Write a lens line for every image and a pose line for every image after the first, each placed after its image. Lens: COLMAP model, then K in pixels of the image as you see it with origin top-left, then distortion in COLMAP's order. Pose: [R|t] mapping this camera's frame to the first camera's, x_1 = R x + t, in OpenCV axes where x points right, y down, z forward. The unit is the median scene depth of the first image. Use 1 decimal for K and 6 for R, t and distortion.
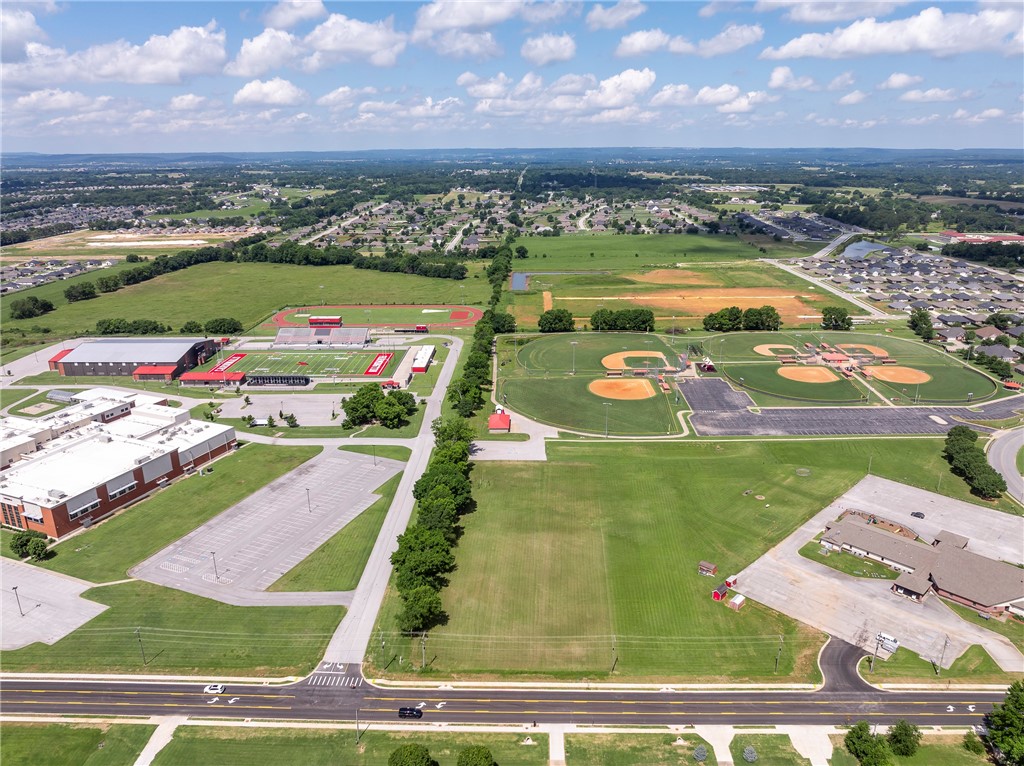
lens RADIAL K [[721.5, 0, 516.5], [0, 721.5, 375.9], [0, 0, 1]] dist [-0.027433, 0.013566]
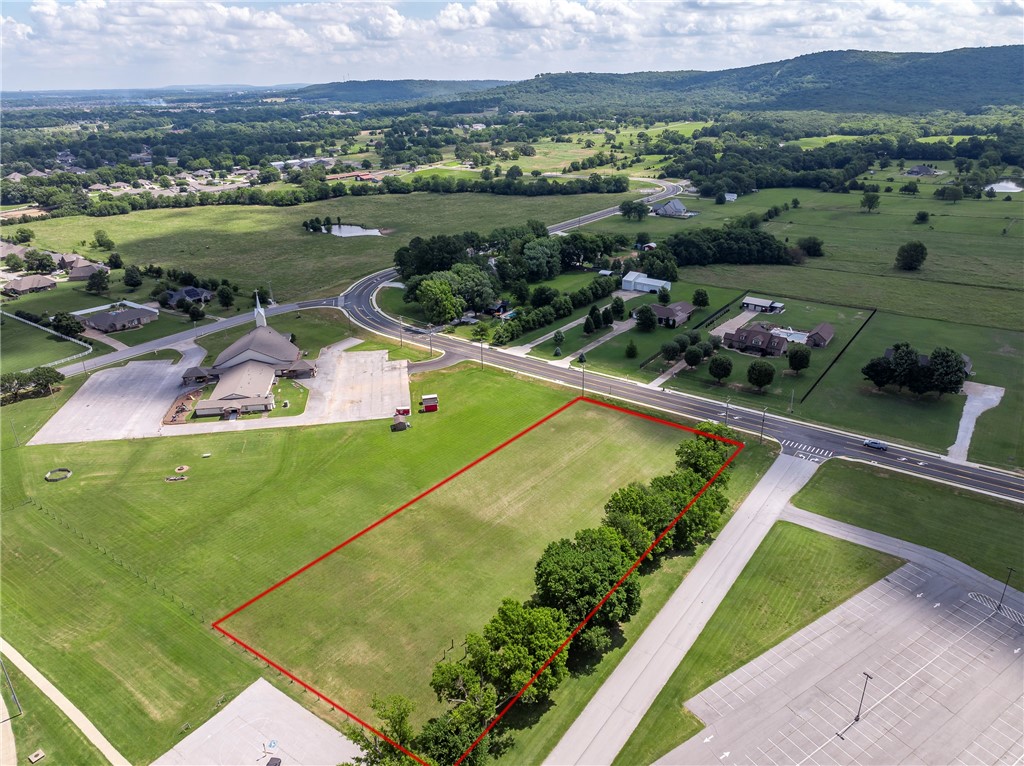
lens RADIAL K [[721.5, 0, 516.5], [0, 721.5, 375.9], [0, 0, 1]] dist [-0.027433, 0.013566]
pose [[-0.822703, -0.201373, 0.531609, -0.247428], [0.188505, 0.785606, 0.589312, -0.219617], [-0.536307, 0.585040, -0.608361, 1.015690]]
